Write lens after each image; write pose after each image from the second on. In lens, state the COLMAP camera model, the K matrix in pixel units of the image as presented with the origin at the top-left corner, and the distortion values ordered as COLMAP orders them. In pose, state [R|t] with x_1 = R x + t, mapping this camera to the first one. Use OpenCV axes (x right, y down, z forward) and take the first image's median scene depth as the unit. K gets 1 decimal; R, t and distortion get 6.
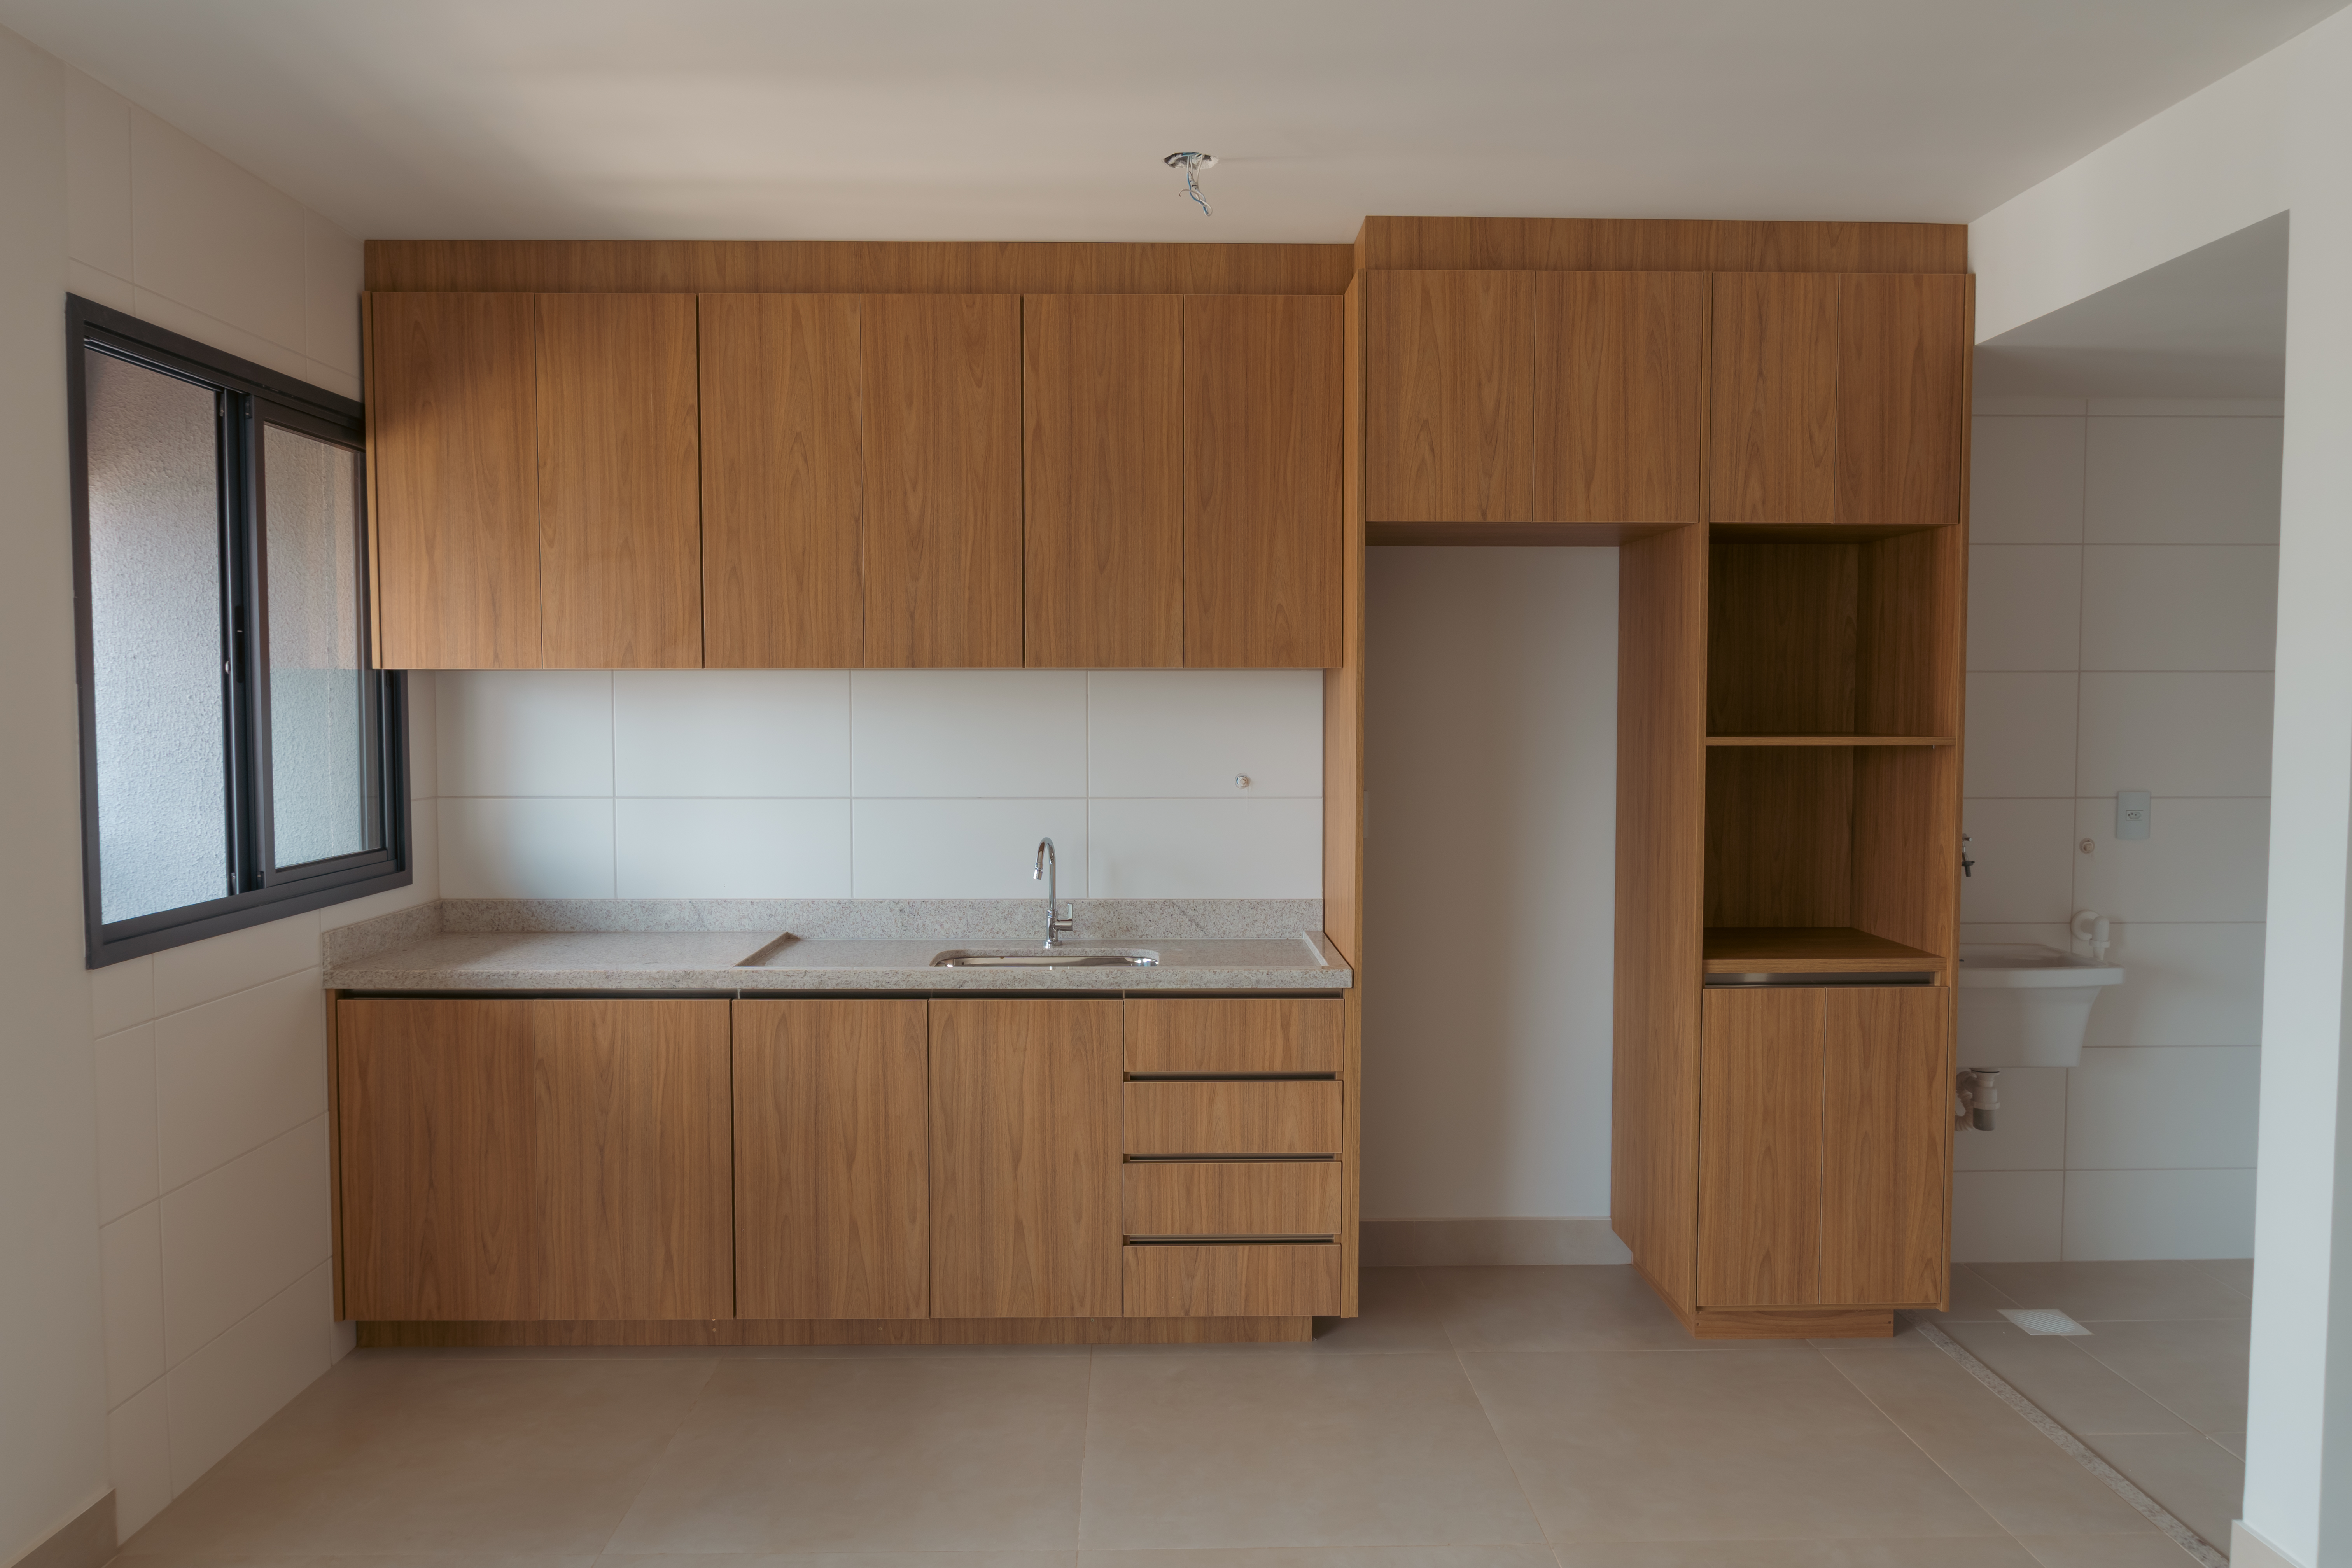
lens RADIAL K [[1622.8, 0, 1176.0], [0, 1622.8, 784.0], [0, 0, 1]] dist [-0.009490, 0.003402]
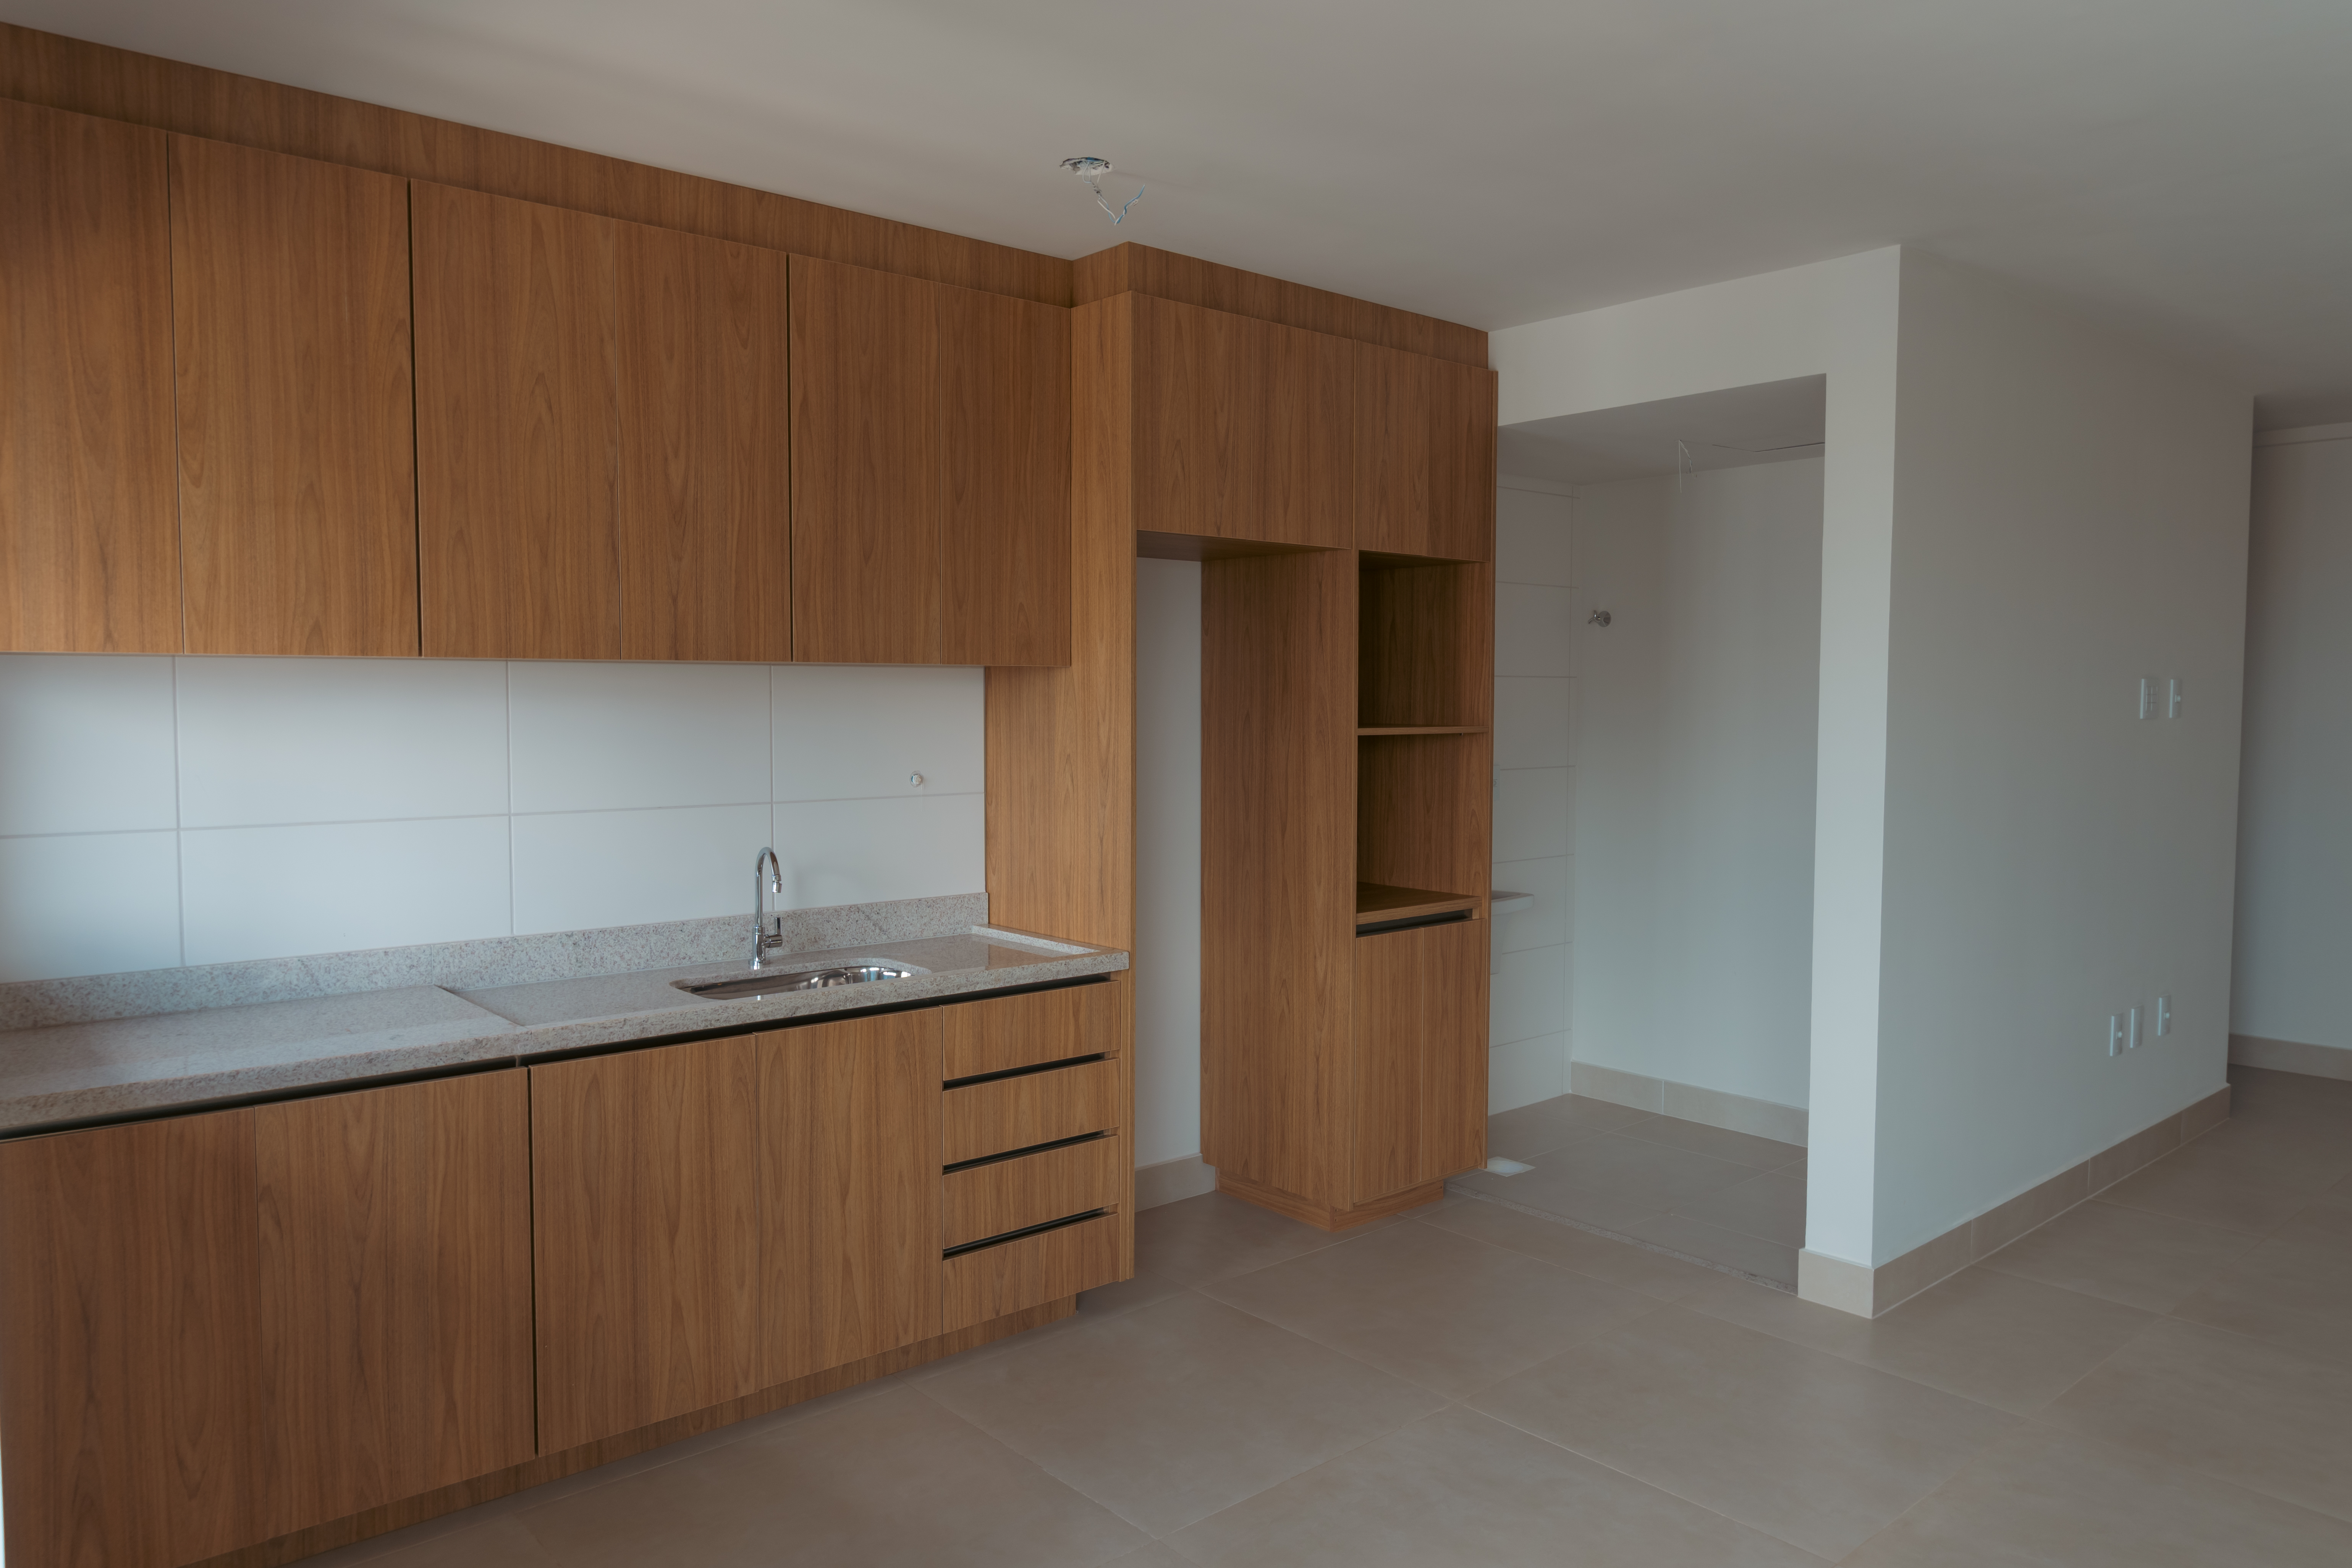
lens RADIAL K [[1590.0, 0, 1176.0], [0, 1590.0, 784.0], [0, 0, 1]] dist [-0.004643, -0.002433]
pose [[0.766842, -0.034845, 0.640889, -0.511149], [0.031566, 0.999364, 0.016566, -0.010839], [-0.641059, 0.007527, 0.767455, 0.174536]]
